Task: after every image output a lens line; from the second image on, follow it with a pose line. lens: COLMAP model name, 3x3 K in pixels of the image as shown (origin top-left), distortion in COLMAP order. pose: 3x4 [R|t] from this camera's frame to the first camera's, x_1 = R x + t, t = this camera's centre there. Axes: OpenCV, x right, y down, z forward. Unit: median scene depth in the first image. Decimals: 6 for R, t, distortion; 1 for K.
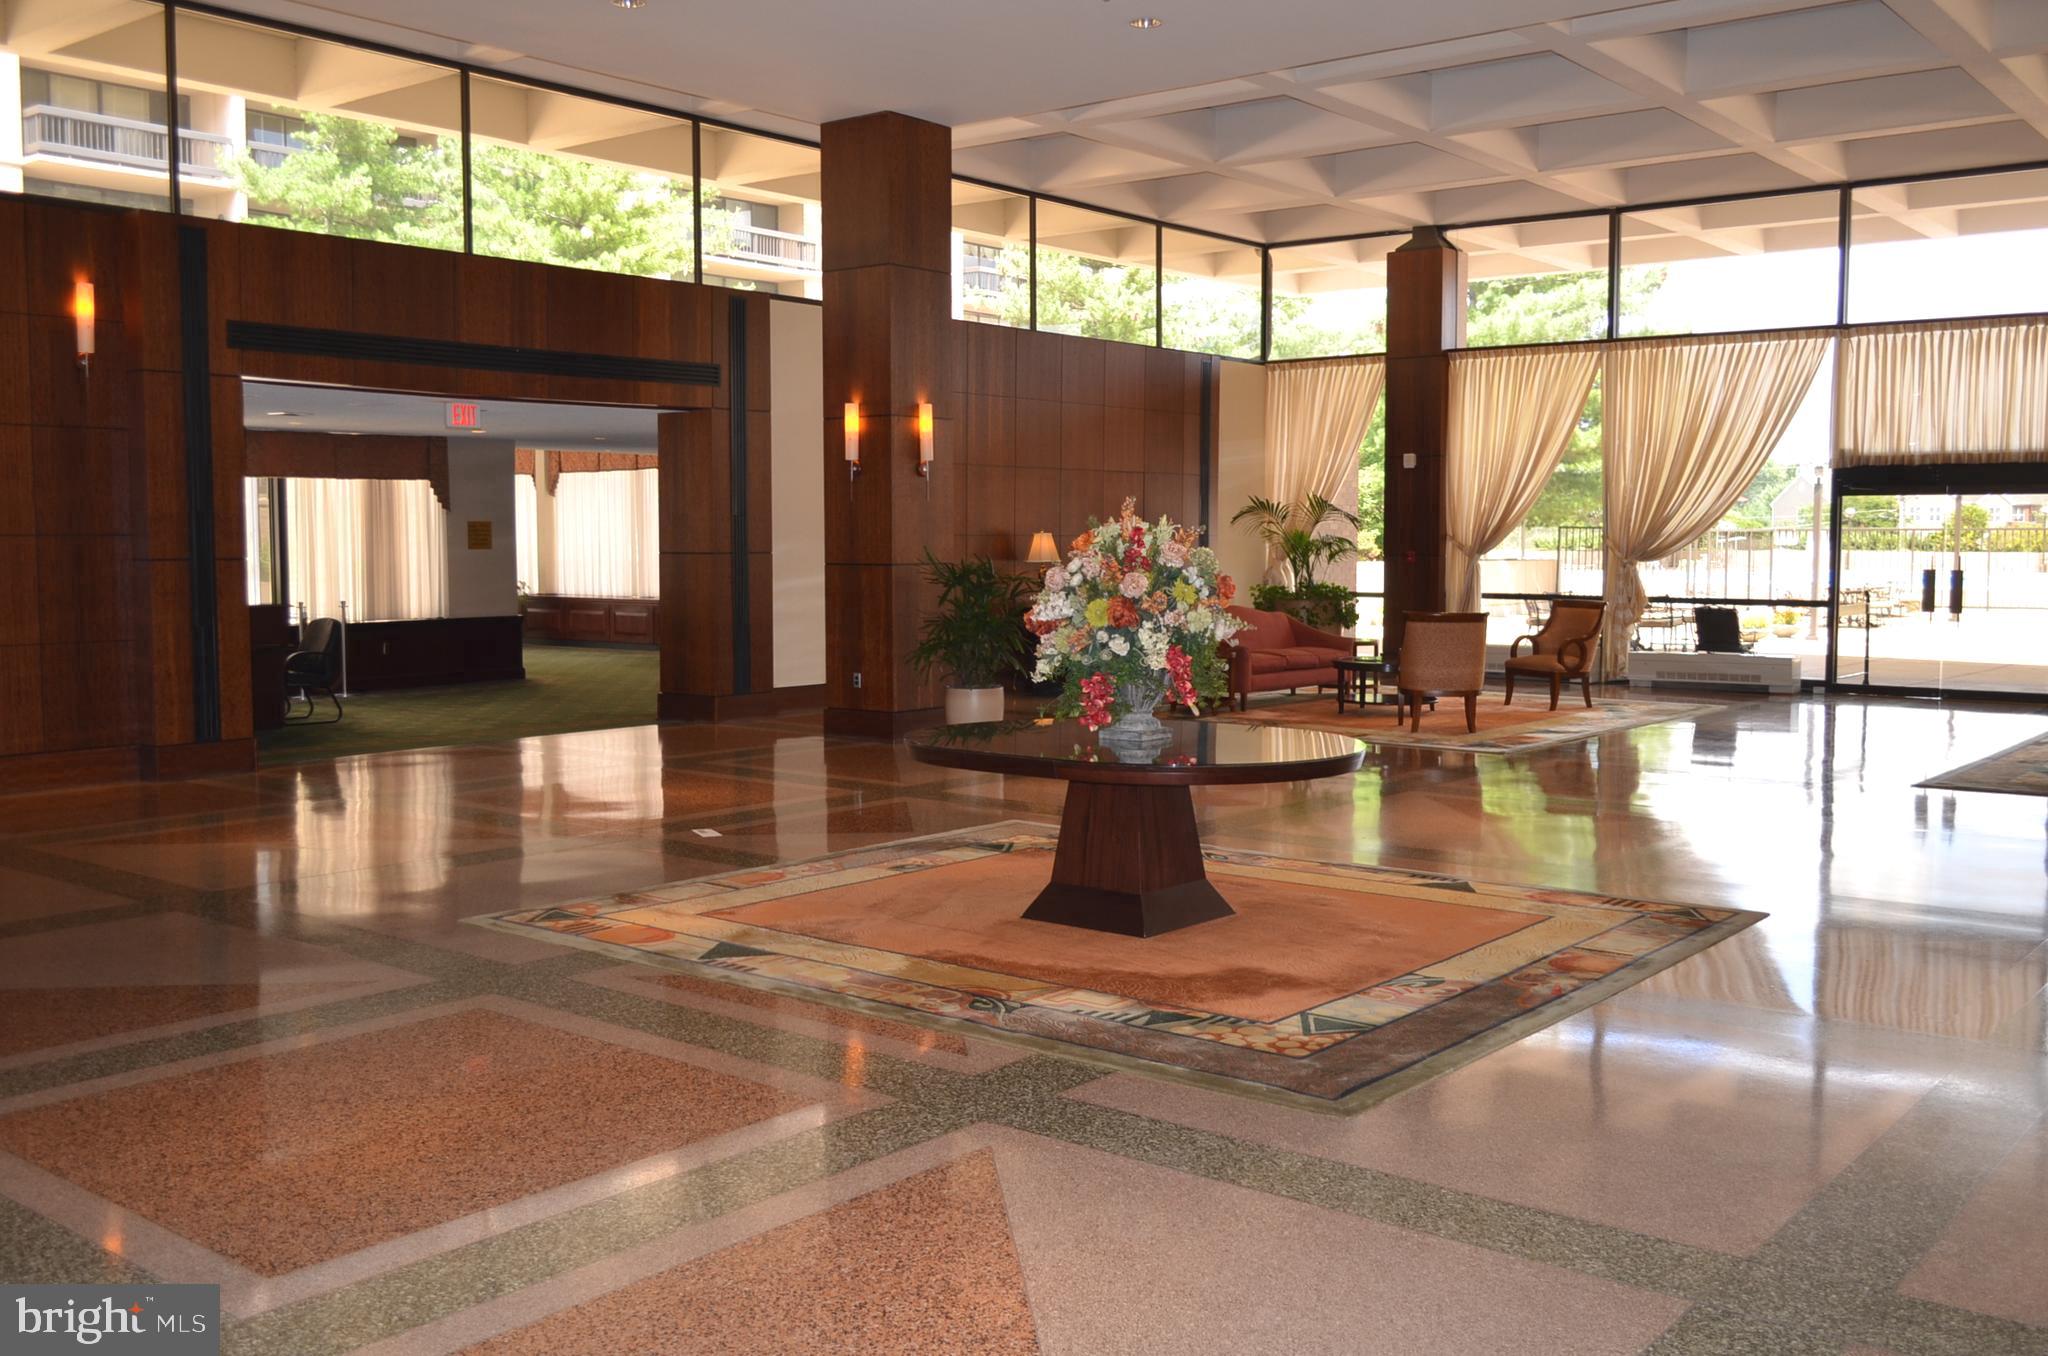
lens RADIAL K [[1771.4, 0, 1024.0], [0, 1771.4, 678.0], [0, 0, 1]] dist [0.004027, 0.000560]
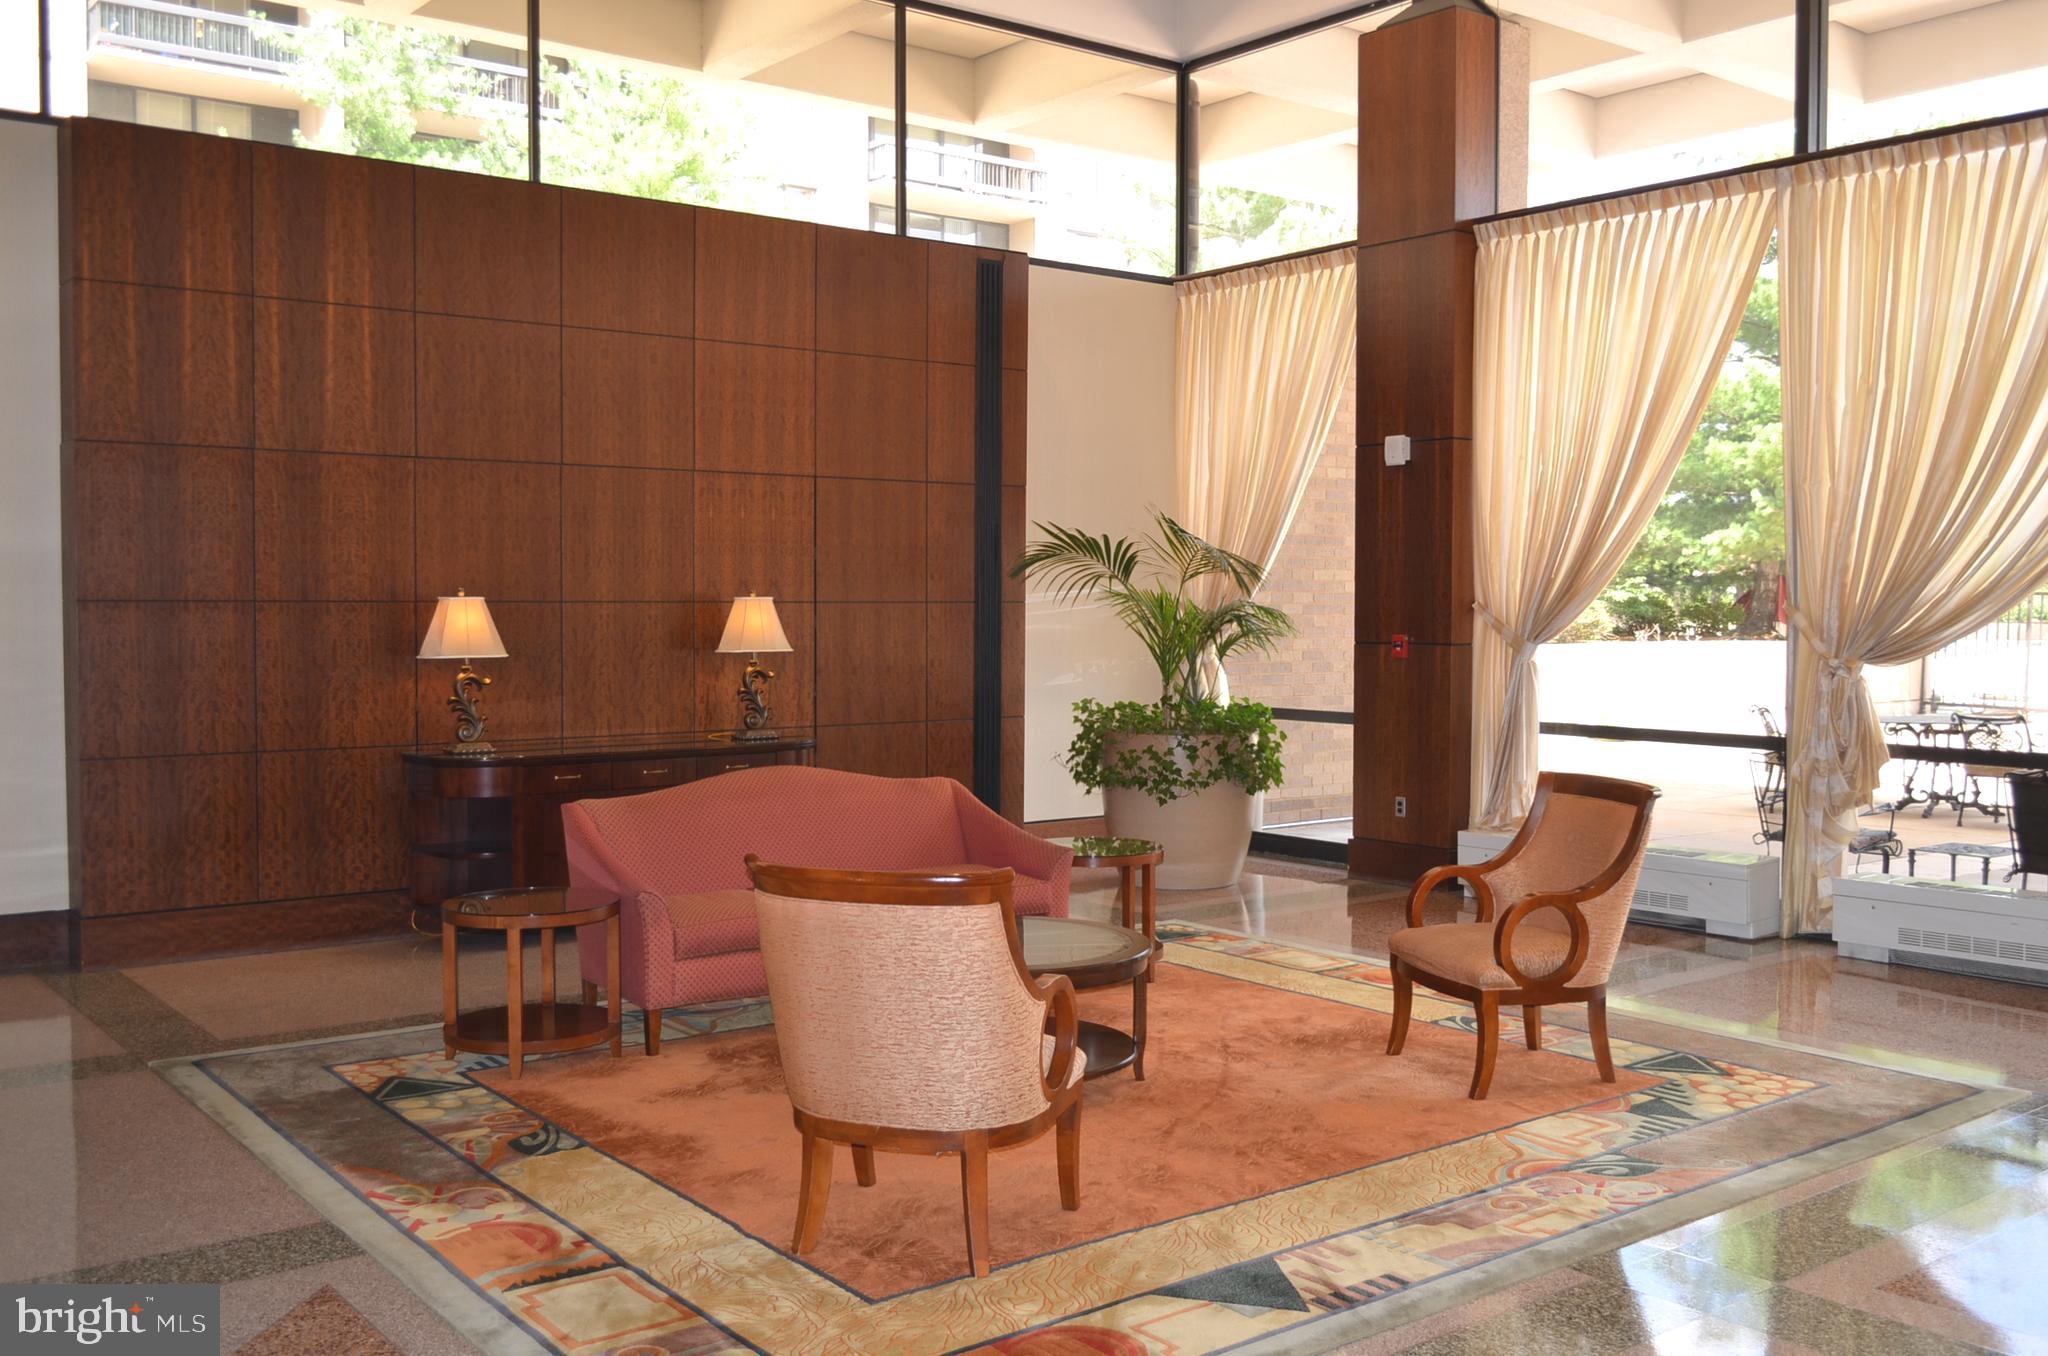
lens RADIAL K [[1771.4, 0, 1024.0], [0, 1771.4, 678.0], [0, 0, 1]] dist [0.004027, 0.000560]
pose [[0.962910, 0.006081, -0.269754, 0.261762], [-0.011486, 0.999764, -0.018462, -0.051283], [0.269578, 0.020876, 0.962752, 0.521313]]
